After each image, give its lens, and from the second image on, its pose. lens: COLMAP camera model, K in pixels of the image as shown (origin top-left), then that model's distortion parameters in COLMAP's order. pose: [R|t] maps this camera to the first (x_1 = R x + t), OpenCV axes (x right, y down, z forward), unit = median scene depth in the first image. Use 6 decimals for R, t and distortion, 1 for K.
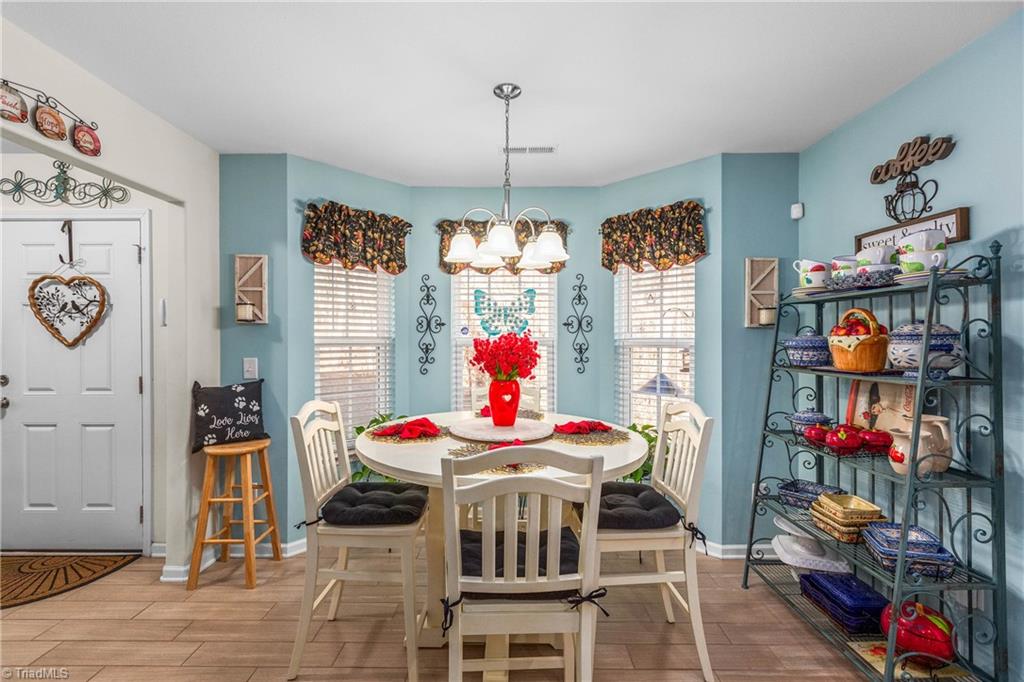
lens RADIAL K [[465.0, 0, 510.3], [0, 465.0, 340.2], [0, 0, 1]] dist [0.002100, 0.000031]
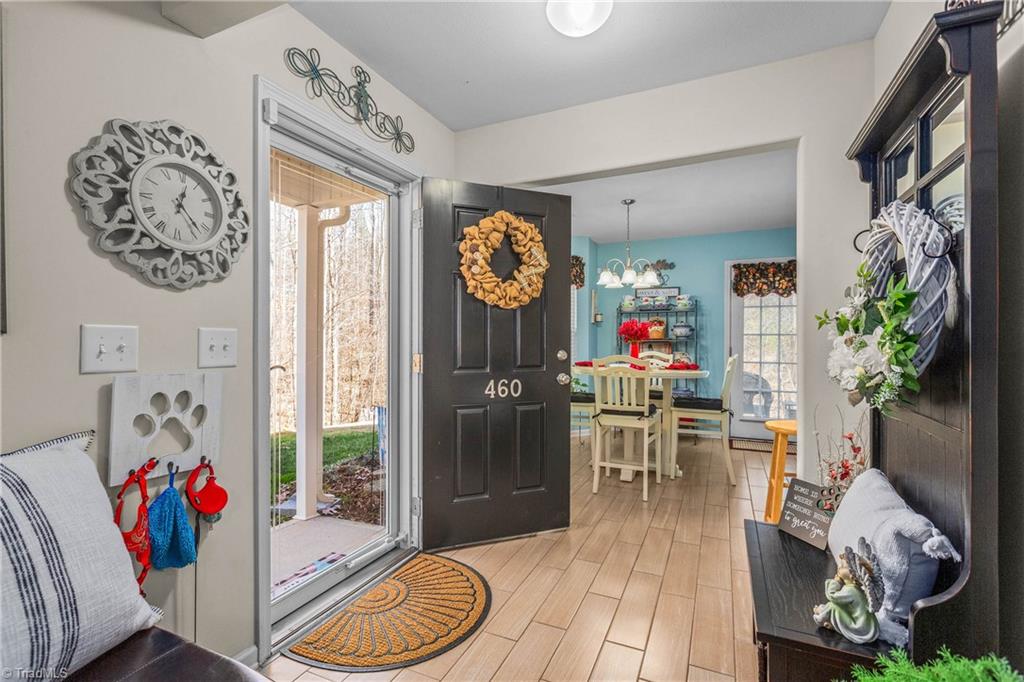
lens RADIAL K [[465.0, 0, 510.6], [0, 465.0, 342.7], [0, 0, 1]] dist [0.002100, 0.000031]
pose [[0.413337, -0.002682, 0.910574, -2.322271], [0.004406, 0.999990, 0.000946, 0.087238], [-0.910568, 0.003621, 0.413344, 0.703561]]
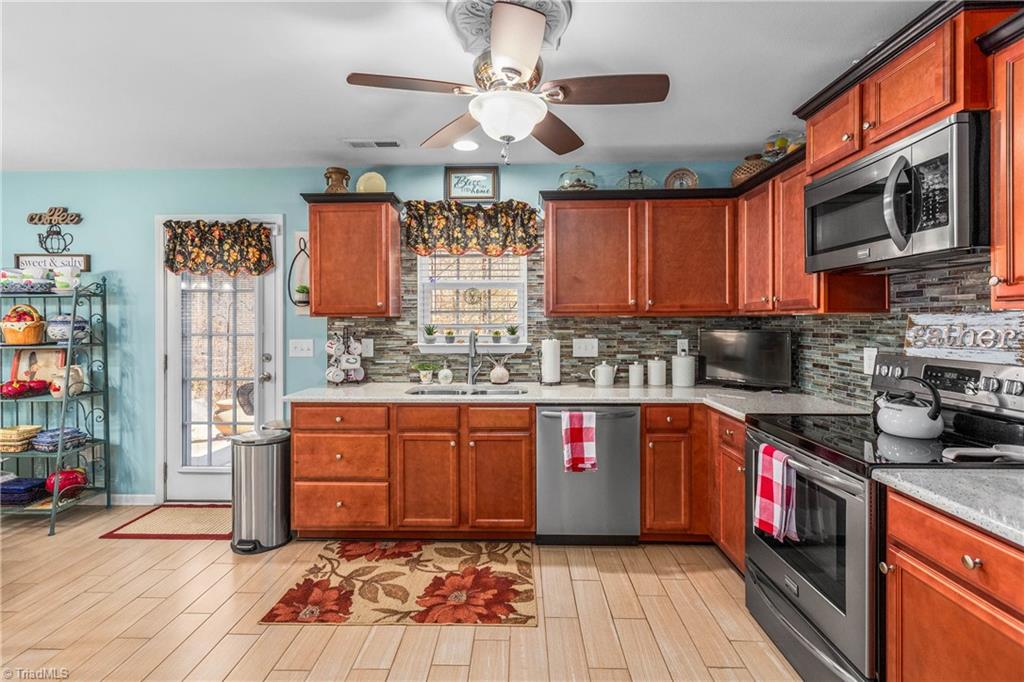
lens RADIAL K [[465.0, 0, 503.8], [0, 465.0, 320.8], [0, 0, 1]] dist [0.002100, 0.000031]
pose [[0.033146, -0.001116, 0.999450, -0.842141], [0.007929, 0.999968, 0.000854, -0.001766], [-0.999419, 0.007896, 0.033154, -0.733742]]
